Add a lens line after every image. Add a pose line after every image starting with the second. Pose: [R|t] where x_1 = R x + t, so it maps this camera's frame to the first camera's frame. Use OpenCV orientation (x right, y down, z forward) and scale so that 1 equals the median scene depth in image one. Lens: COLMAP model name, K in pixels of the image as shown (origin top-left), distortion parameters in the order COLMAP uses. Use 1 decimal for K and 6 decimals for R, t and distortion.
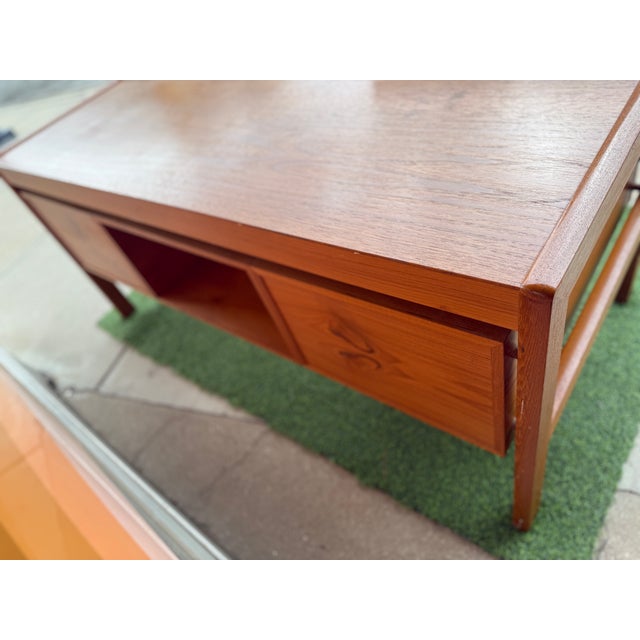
lens RADIAL K [[455.2, 0, 320.0], [0, 455.2, 320.0], [0, 0, 1]] dist [0.068798, -0.101255]
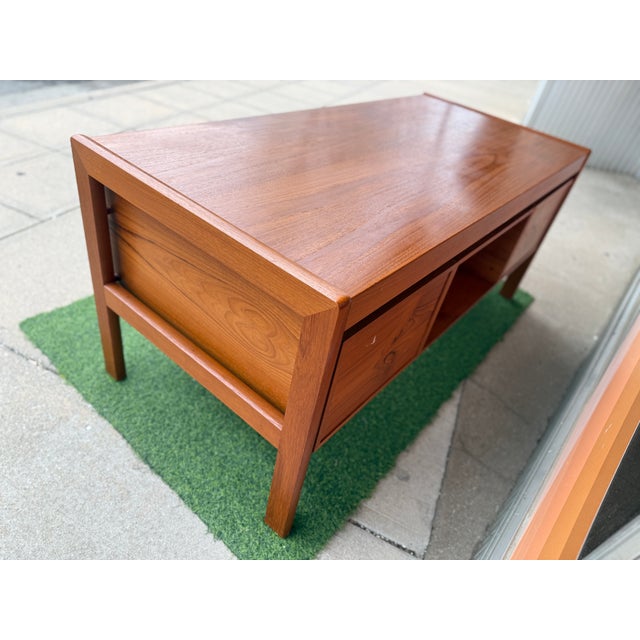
lens RADIAL K [[455.2, 0, 320.0], [0, 455.2, 320.0], [0, 0, 1]] dist [0.068798, -0.101255]
pose [[0.003704, -0.363874, 0.931441, -1.194645], [0.597345, 0.747808, 0.289761, -0.487336], [-0.801976, 0.555319, 0.220129, 0.905025]]
